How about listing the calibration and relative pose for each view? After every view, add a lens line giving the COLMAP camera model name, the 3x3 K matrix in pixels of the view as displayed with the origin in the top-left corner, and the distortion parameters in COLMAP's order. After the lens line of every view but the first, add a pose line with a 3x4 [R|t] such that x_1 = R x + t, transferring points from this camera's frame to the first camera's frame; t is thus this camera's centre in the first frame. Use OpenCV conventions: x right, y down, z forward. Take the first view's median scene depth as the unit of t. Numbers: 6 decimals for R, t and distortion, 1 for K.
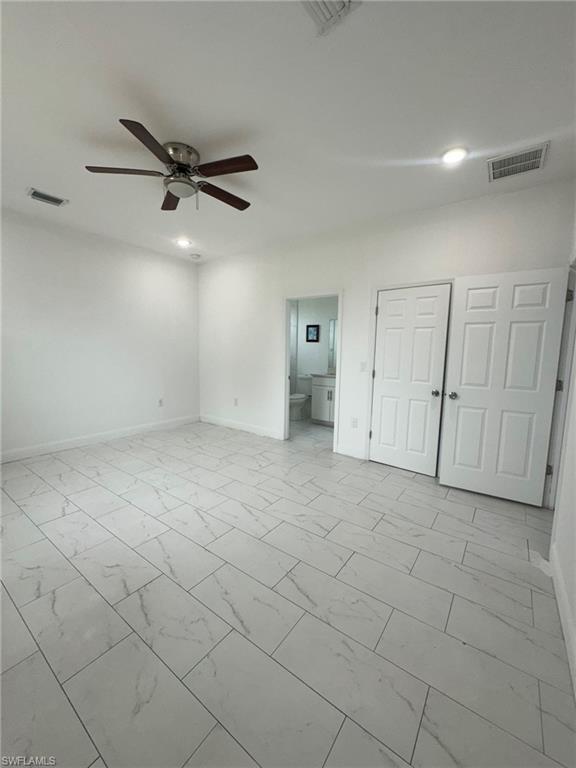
lens RADIAL K [[307.1, 0, 285.4], [0, 307.1, 385.0], [0, 0, 1]] dist [-0.002791, 0.000322]
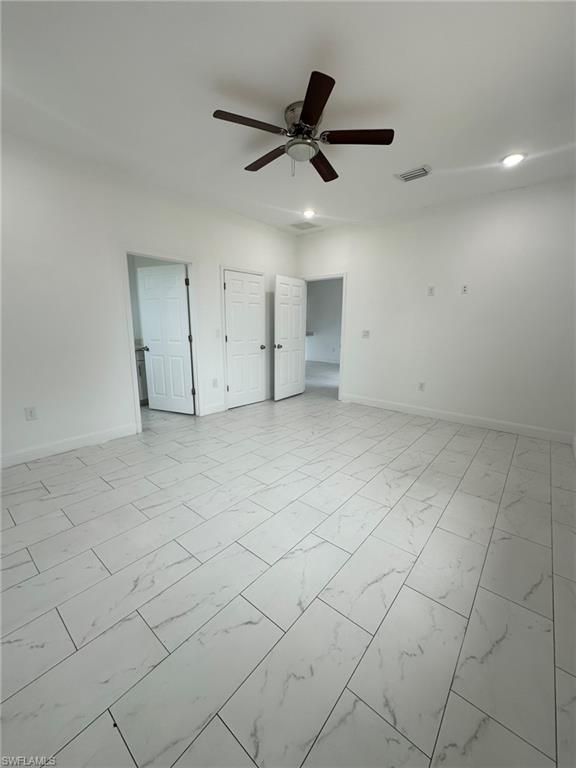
lens RADIAL K [[307.1, 0, 290.5], [0, 307.1, 384.8], [0, 0, 1]] dist [-0.002791, 0.000322]
pose [[0.055733, -0.215477, 0.974917, -1.196183], [0.104526, 0.972329, 0.208929, -0.110718], [-0.992959, 0.090260, 0.076714, 0.851373]]
